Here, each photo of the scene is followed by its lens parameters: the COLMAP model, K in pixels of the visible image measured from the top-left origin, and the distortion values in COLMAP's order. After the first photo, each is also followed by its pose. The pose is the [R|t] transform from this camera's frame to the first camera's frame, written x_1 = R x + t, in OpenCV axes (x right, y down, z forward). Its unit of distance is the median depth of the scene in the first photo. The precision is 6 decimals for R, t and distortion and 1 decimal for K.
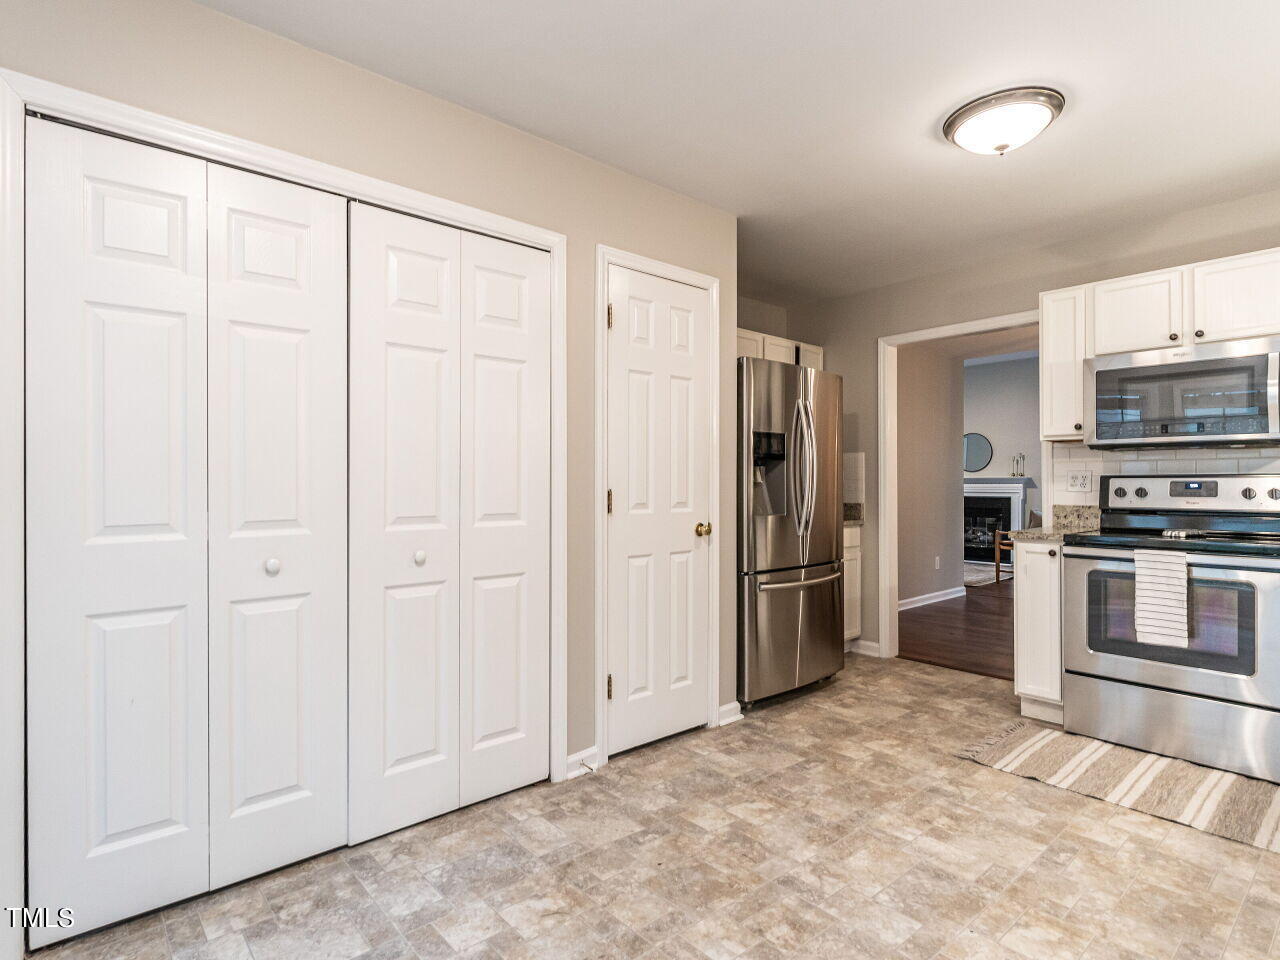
lens RADIAL K [[678.6, 0, 622.4], [0, 678.6, 479.9], [0, 0, 1]] dist [-0.002187, -0.000088]
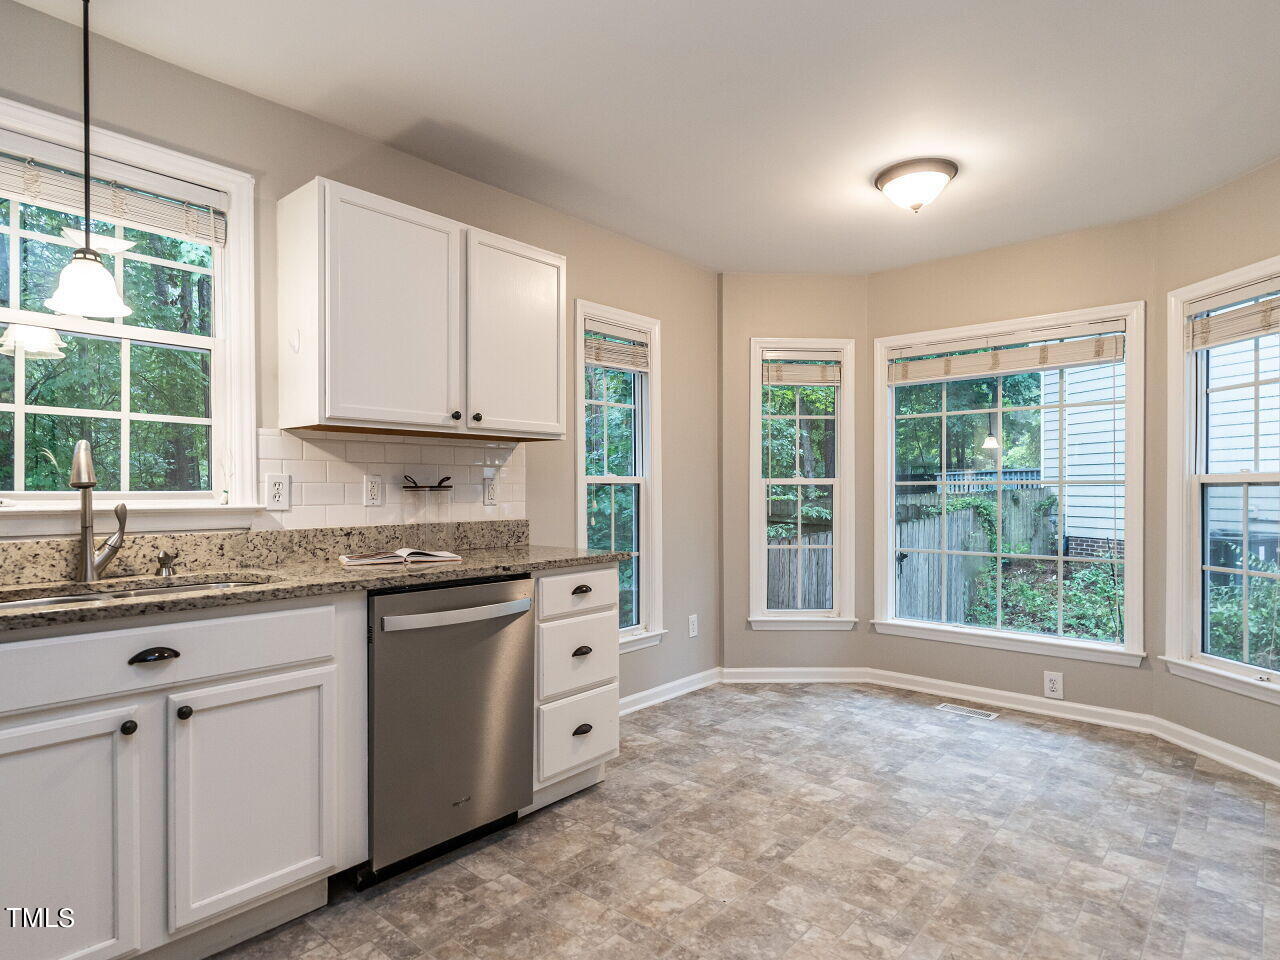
lens RADIAL K [[707.1, 0, 646.3], [0, 707.1, 496.2], [0, 0, 1]] dist [-0.012557, -0.000456]
pose [[-0.987783, 0.003568, -0.155796, 0.486271], [0.003277, 0.999992, 0.002125, 0.002925], [0.155802, 0.001588, -0.987787, 1.255860]]
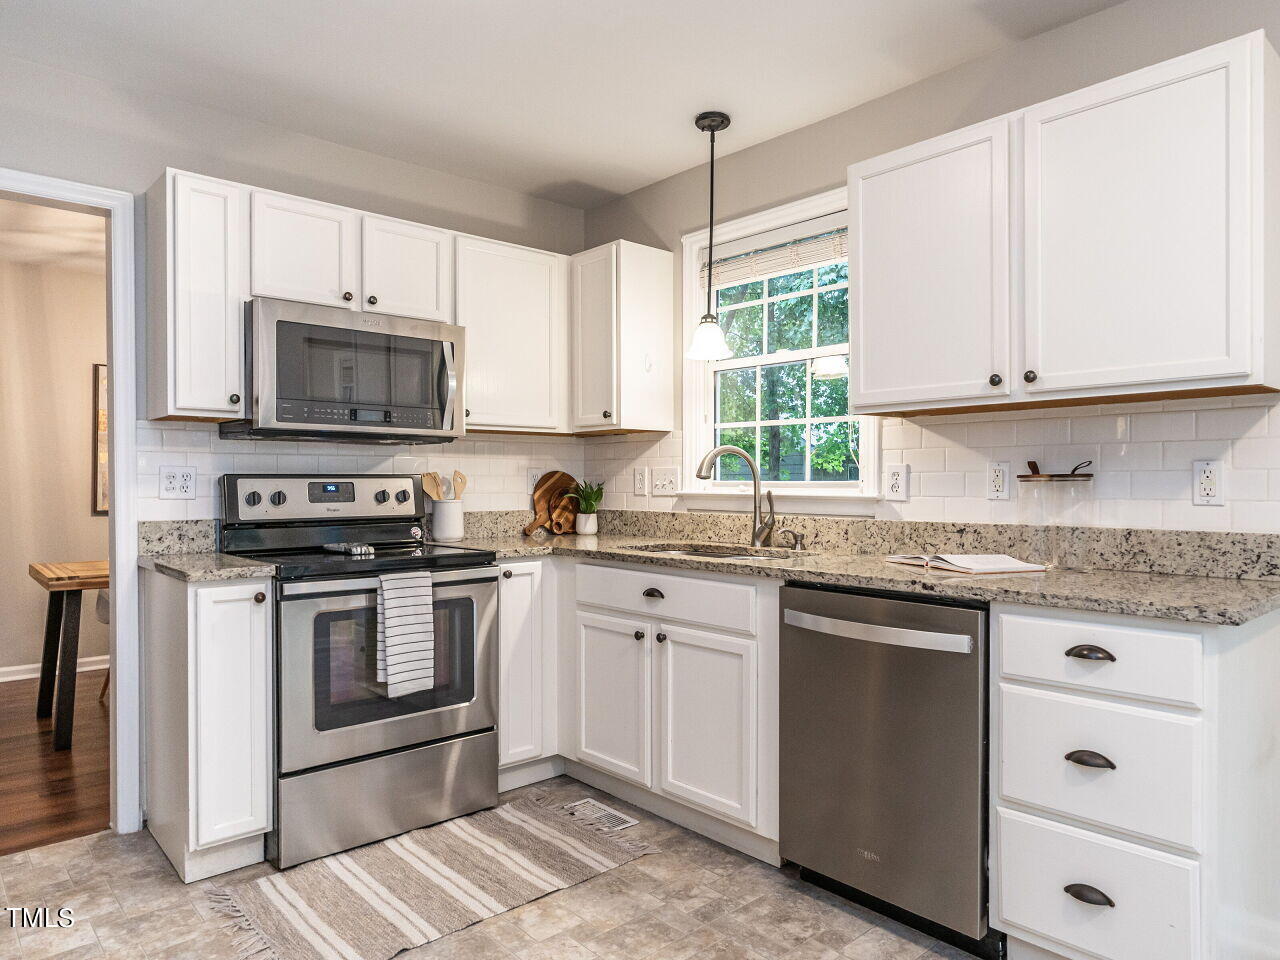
lens RADIAL K [[844.1, 0, 646.1], [0, 844.1, 487.8], [0, 0, 1]] dist [-0.002539, 0.003374]
pose [[-0.036413, -0.009032, 0.999296, -0.169479], [-0.004374, 0.999951, 0.008878, -0.002494], [-0.999327, -0.004048, -0.036451, 0.714455]]
